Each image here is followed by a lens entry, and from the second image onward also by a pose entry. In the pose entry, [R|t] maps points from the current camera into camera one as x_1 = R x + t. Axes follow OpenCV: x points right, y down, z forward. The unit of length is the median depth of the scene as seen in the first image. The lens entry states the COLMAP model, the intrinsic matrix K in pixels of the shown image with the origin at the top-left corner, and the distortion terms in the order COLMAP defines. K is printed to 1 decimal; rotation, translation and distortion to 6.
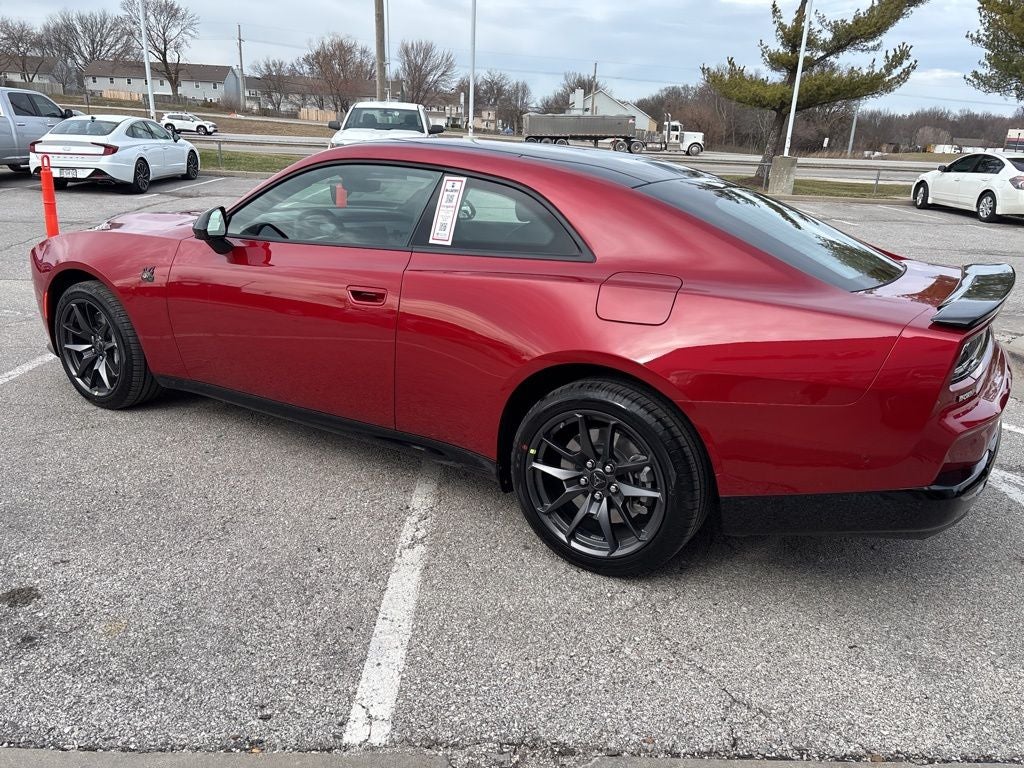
lens RADIAL K [[771.1, 0, 513.1], [0, 771.1, 389.9], [0, 0, 1]] dist [0.062959, -0.076807]
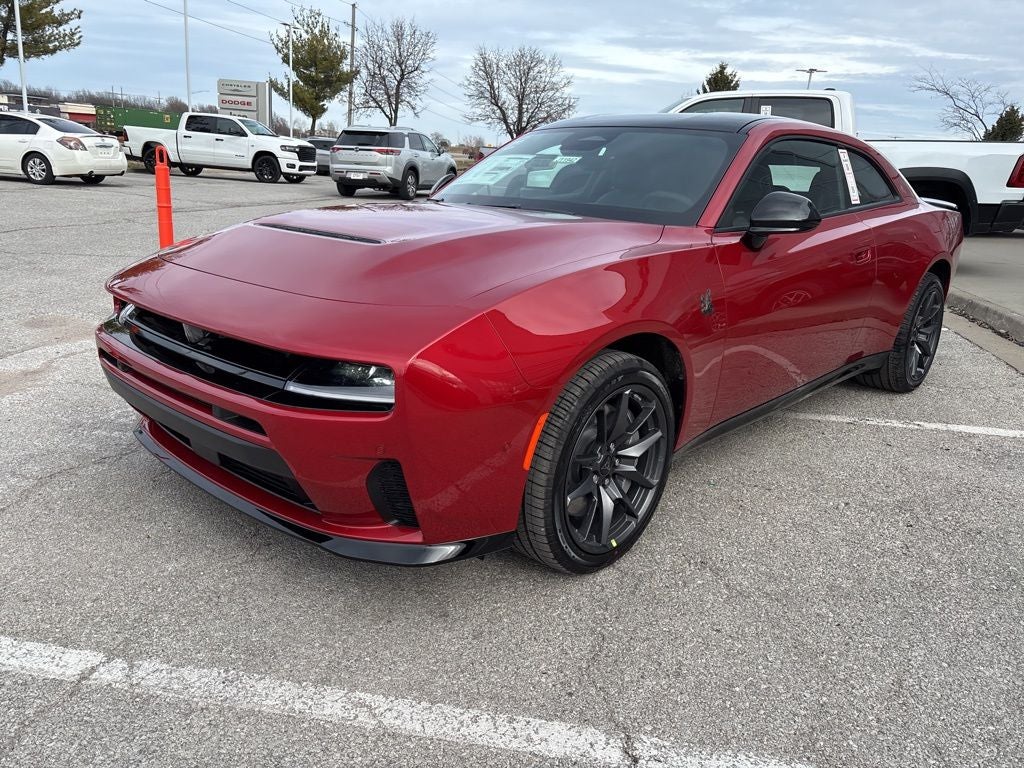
lens RADIAL K [[765.3, 0, 512.0], [0, 765.3, 384.0], [0, 0, 1]] dist [0.061476, -0.075710]
pose [[0.189875, -0.306803, 0.932641, -0.286733], [0.263508, 0.930994, 0.252614, -0.074513], [-0.945786, 0.197794, 0.257618, 0.247407]]
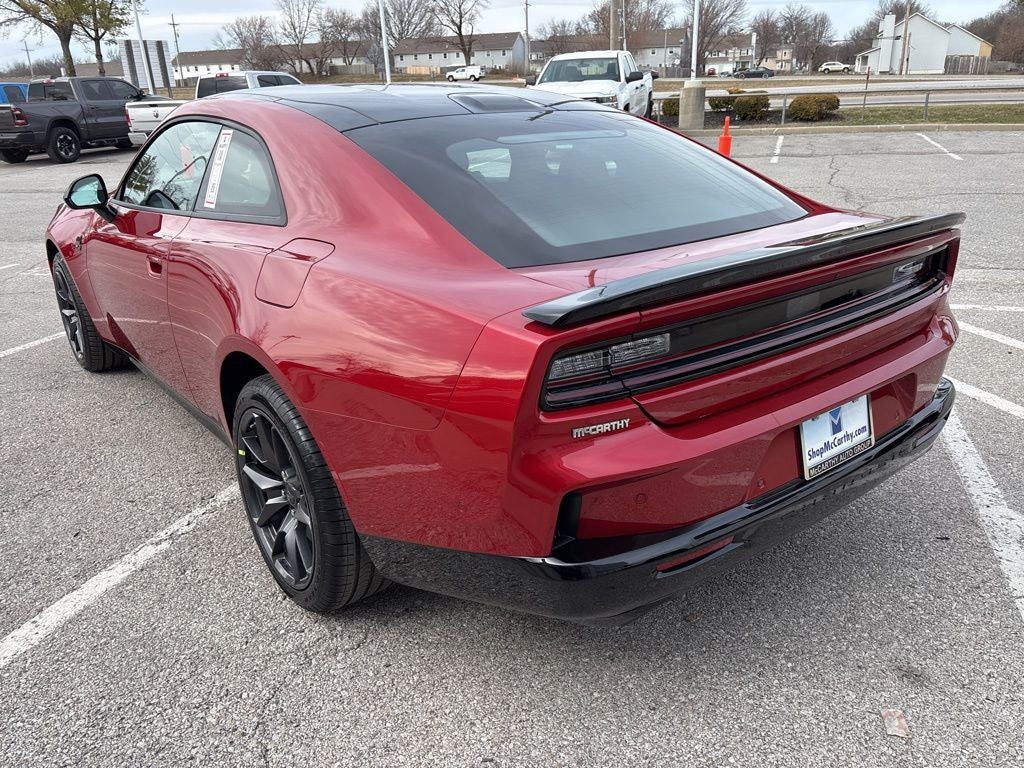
lens RADIAL K [[778.8, 0, 512.0], [0, 778.8, 384.0], [0, 0, 1]] dist [0.058431, -0.074169]
pose [[0.937197, 0.050018, -0.345195, 0.107639], [-0.034885, 0.998144, 0.049918, -0.008599], [0.347051, -0.034741, 0.937203, 0.052981]]
